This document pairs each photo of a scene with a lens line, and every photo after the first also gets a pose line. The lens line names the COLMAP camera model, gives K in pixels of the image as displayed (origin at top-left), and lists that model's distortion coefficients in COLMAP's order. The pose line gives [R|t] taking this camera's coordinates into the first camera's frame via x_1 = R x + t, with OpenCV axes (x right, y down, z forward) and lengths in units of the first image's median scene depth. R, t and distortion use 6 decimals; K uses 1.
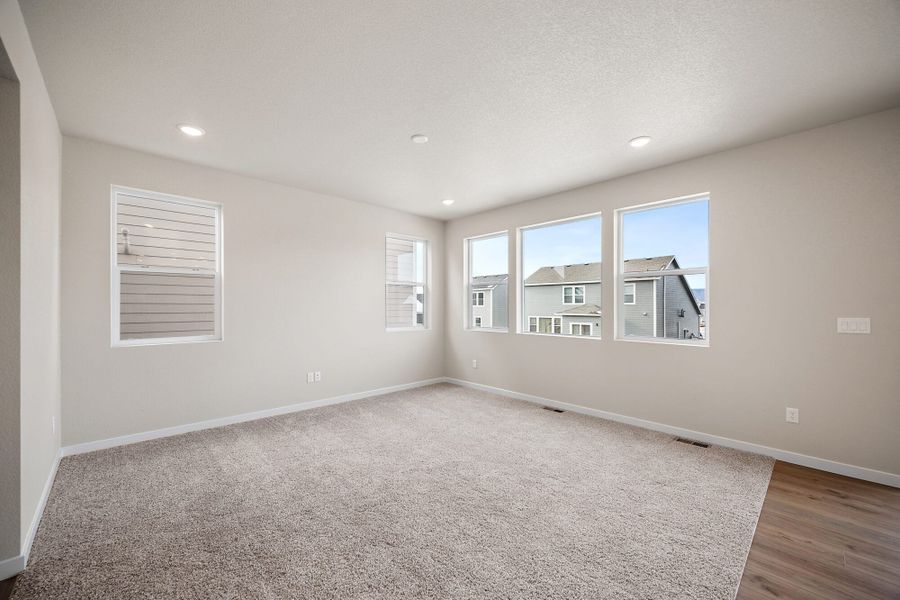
lens RADIAL K [[356.5, 0, 445.2], [0, 356.5, 304.6], [0, 0, 1]] dist [0.009812, -0.000695]
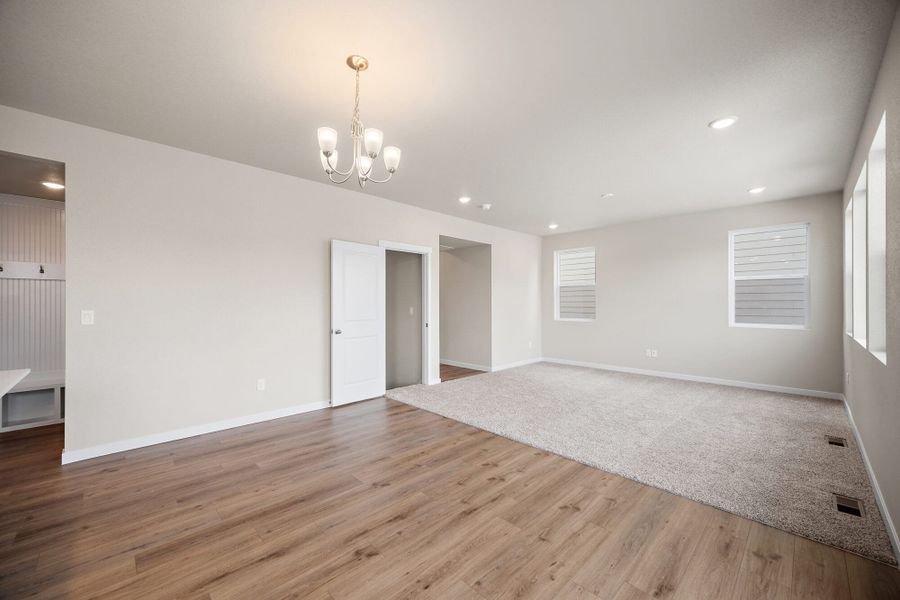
lens RADIAL K [[356.5, 0, 449.9], [0, 356.5, 306.2], [0, 0, 1]] dist [0.009812, -0.000695]
pose [[0.018013, 0.006705, -0.999815, 0.991221], [0.006408, 0.999956, 0.006821, 0.005354], [0.999817, -0.006530, 0.017970, 0.189766]]
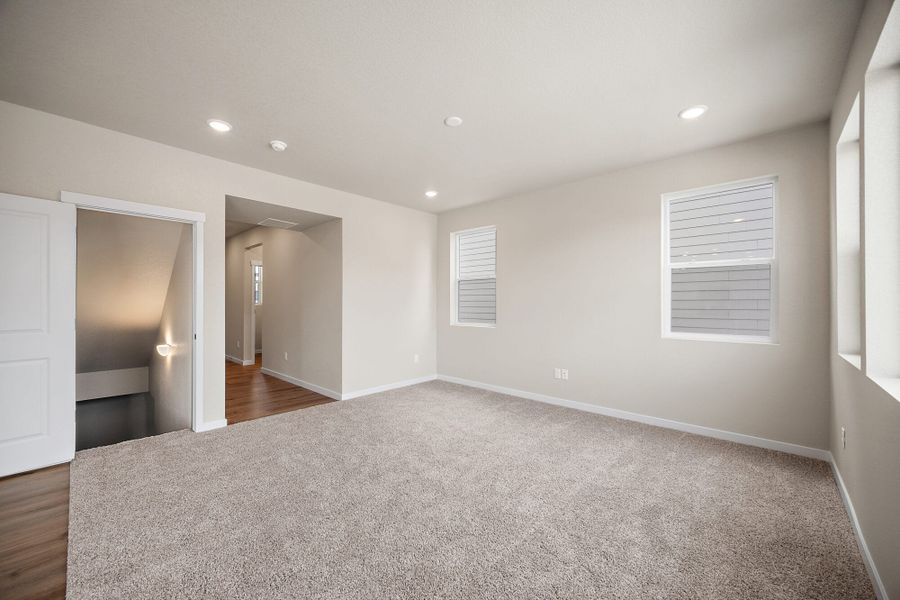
lens RADIAL K [[356.5, 0, 447.3], [0, 356.5, 305.3], [0, 0, 1]] dist [0.009812, -0.000695]
pose [[0.055939, 0.005478, -0.998419, 0.573865], [0.004619, 0.999973, 0.005746, 0.009089], [0.998424, -0.004933, 0.055912, 0.626440]]
